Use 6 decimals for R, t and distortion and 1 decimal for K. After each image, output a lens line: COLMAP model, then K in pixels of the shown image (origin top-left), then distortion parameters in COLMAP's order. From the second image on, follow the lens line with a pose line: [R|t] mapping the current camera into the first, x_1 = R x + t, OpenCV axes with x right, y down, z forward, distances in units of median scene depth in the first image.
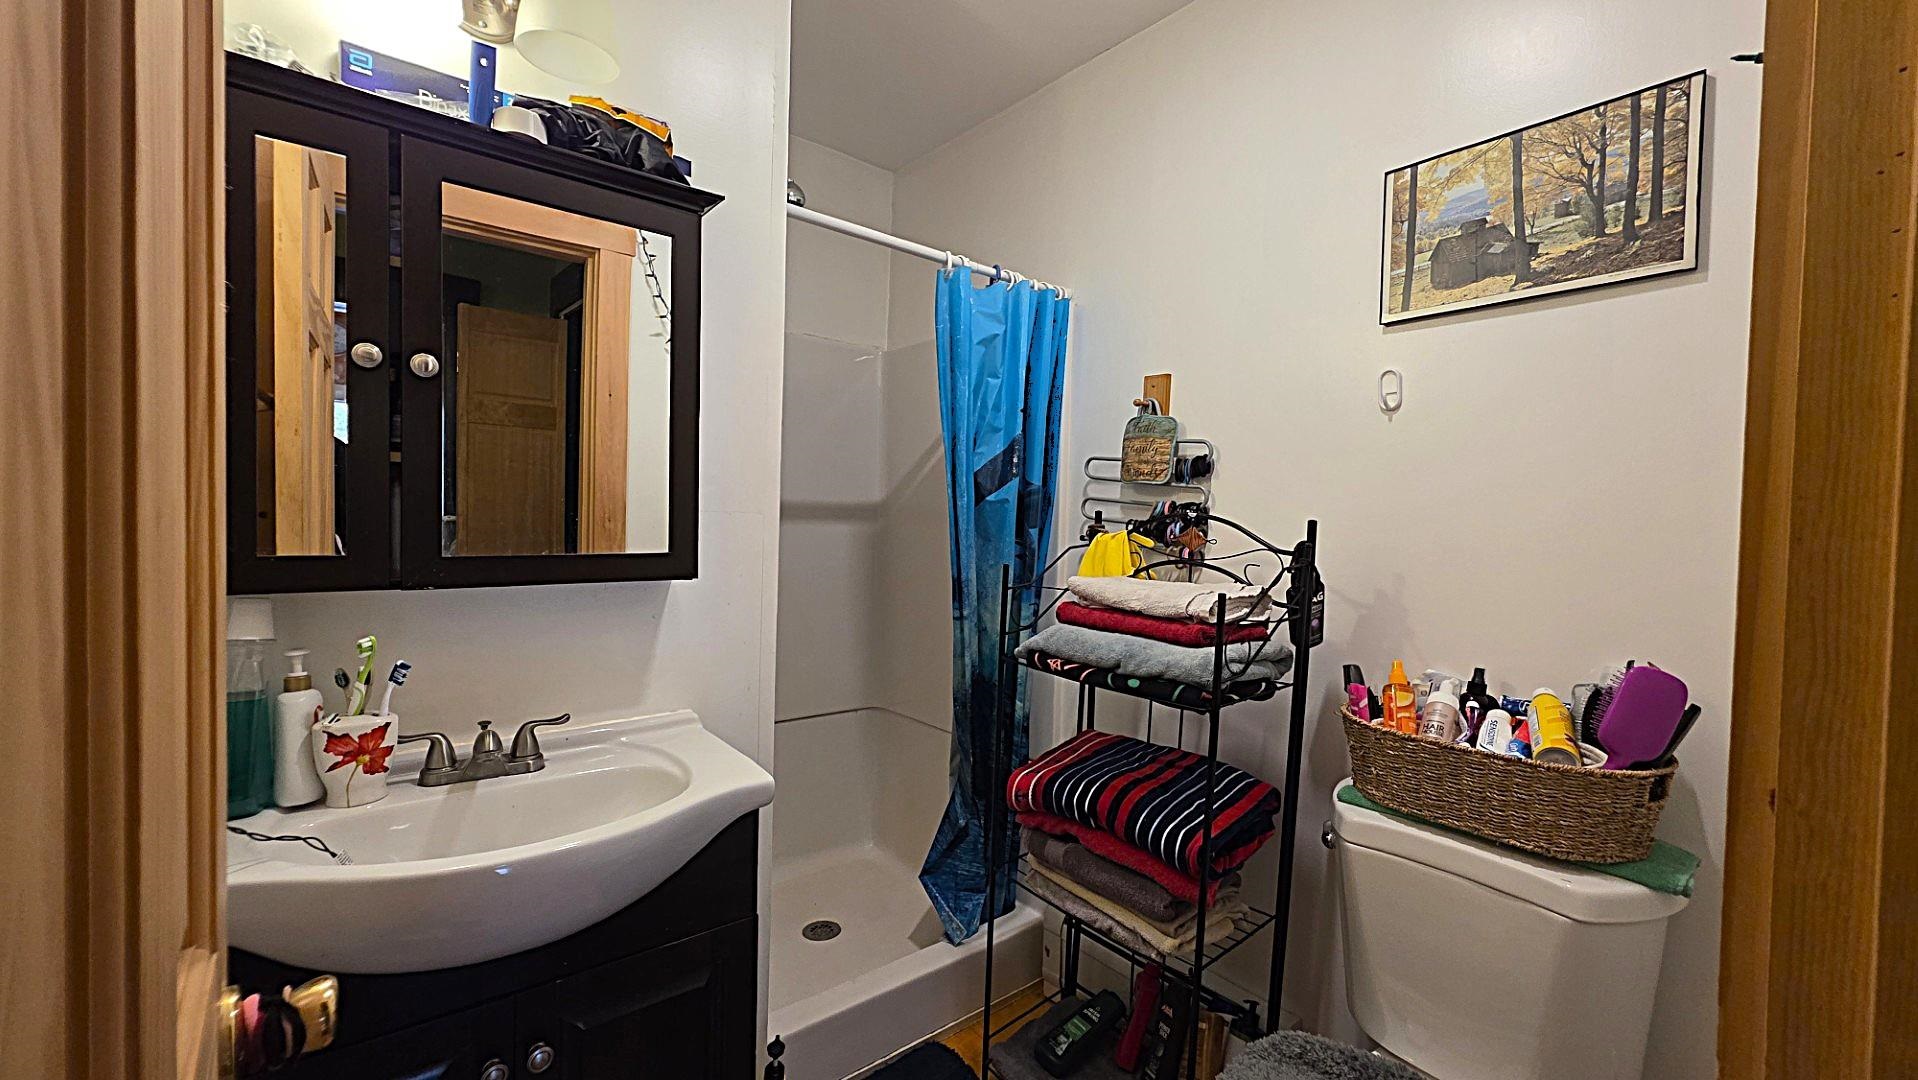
lens RADIAL K [[770.5, 0, 960.0], [0, 770.5, 540.8], [0, 0, 1]] dist [-0.000201, -0.000017]
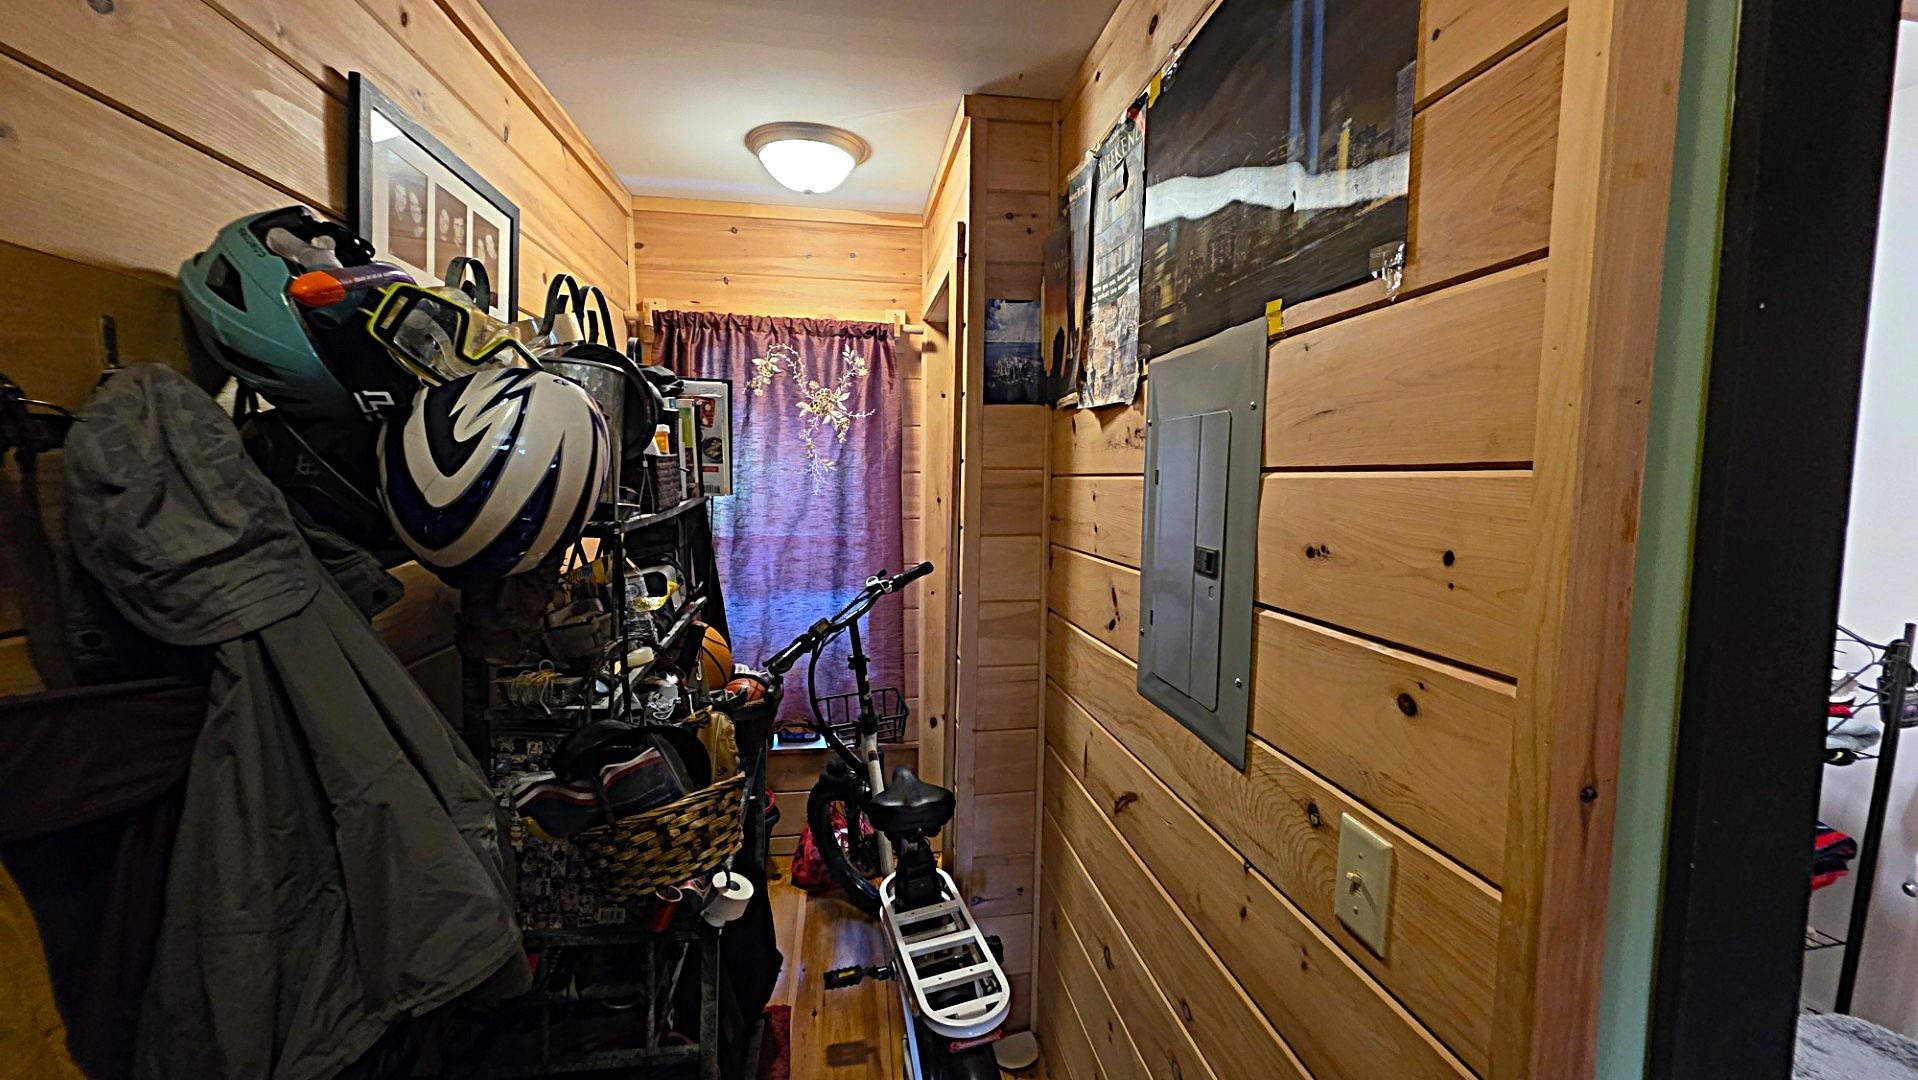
lens RADIAL K [[770.5, 0, 964.2], [0, 770.5, 542.4], [0, 0, 1]] dist [-0.000201, -0.000017]
pose [[0.867231, 0.034752, -0.496692, -0.216514], [-0.008493, 0.998449, 0.055029, -0.200015], [0.497833, -0.043504, 0.866181, -0.729628]]
